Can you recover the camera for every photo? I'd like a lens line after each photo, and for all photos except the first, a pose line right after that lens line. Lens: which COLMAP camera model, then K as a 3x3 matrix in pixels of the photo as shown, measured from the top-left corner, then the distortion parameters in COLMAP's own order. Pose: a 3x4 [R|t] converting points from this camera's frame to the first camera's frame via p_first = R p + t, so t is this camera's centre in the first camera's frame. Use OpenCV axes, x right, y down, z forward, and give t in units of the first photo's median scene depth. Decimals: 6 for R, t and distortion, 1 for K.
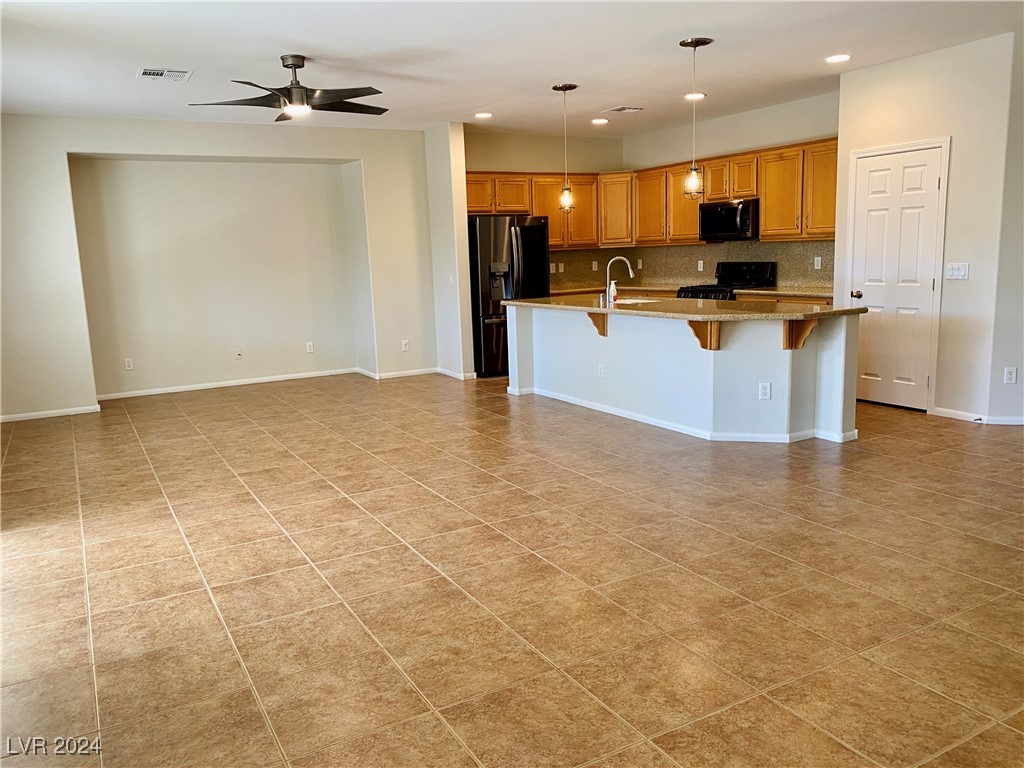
lens RADIAL K [[776.8, 0, 503.0], [0, 776.8, 381.6], [0, 0, 1]] dist [0.035315, -0.036534]
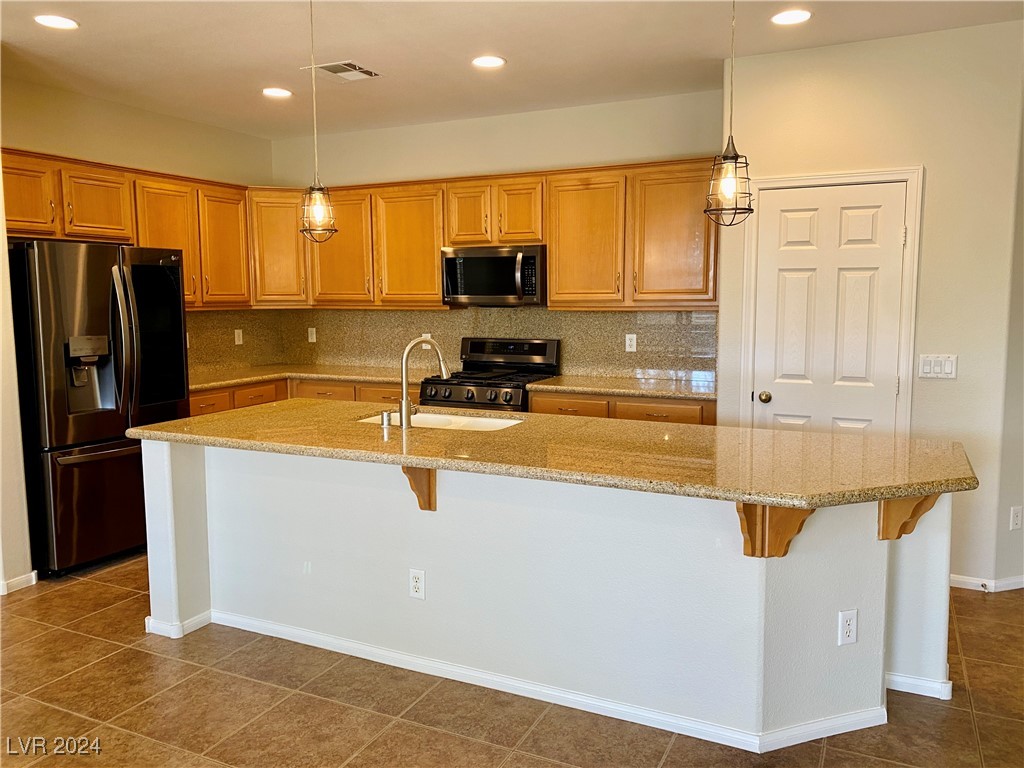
lens RADIAL K [[776.8, 0, 516.9], [0, 776.8, 375.4], [0, 0, 1]] dist [0.035315, -0.036534]
pose [[0.815663, -0.028575, 0.577822, -0.098525], [0.072713, 0.995923, -0.053391, -0.119953], [-0.573940, 0.085564, 0.814415, 0.641820]]
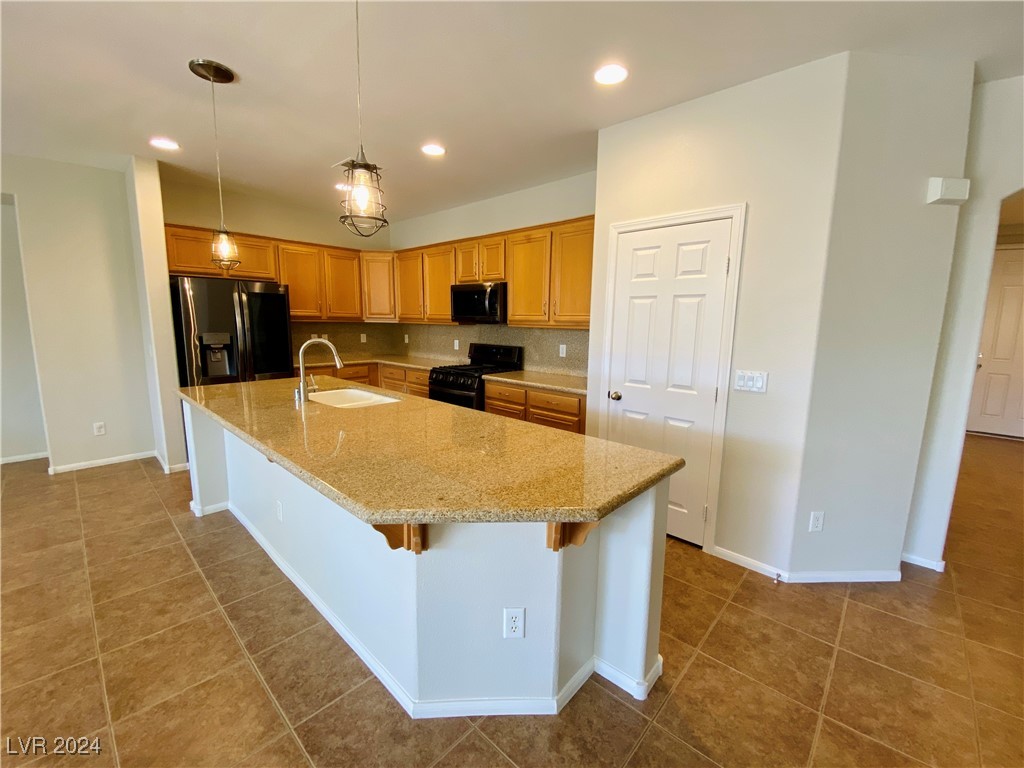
lens RADIAL K [[416.0, 0, 514.1], [0, 416.0, 383.8], [0, 0, 1]] dist [0.000877, -0.011485]
pose [[0.946740, 0.005730, 0.321949, 0.223492], [0.001460, 0.999755, -0.022086, -0.125861], [-0.321997, 0.021380, 0.946499, 0.668035]]
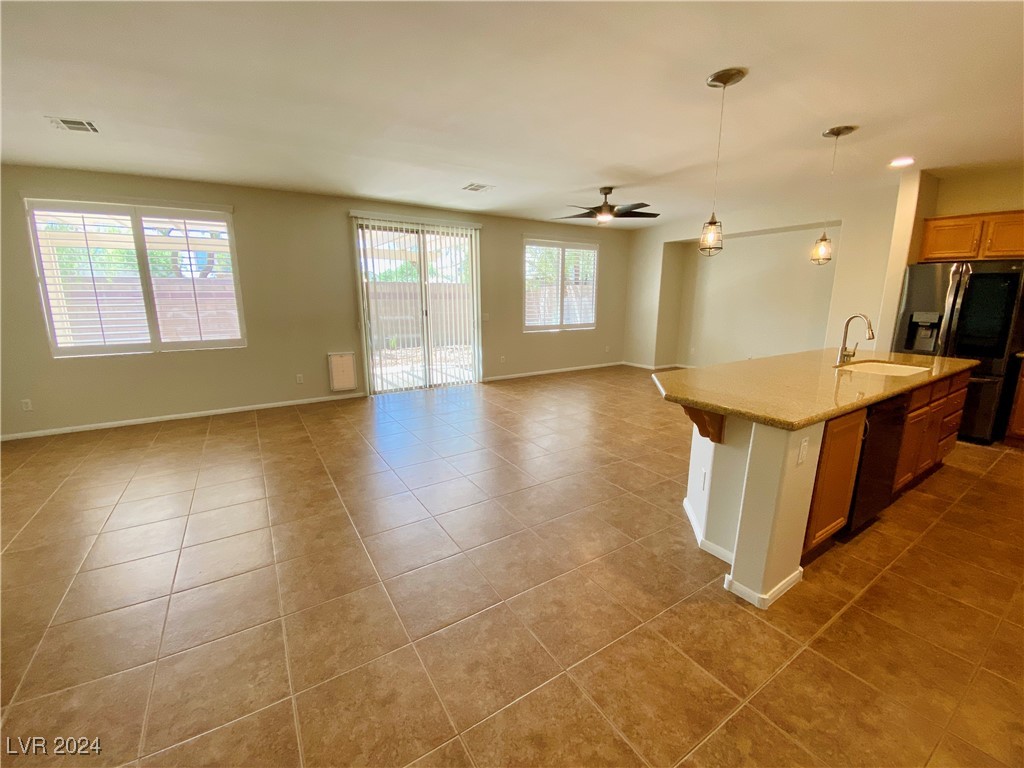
lens RADIAL K [[416.0, 0, 513.0], [0, 416.0, 385.8], [0, 0, 1]] dist [0.000877, -0.011485]
pose [[0.064199, 0.241364, -0.968309, 0.671594], [-0.167668, 0.959126, 0.227959, -0.139664], [0.983751, 0.147719, 0.102044, 0.663251]]
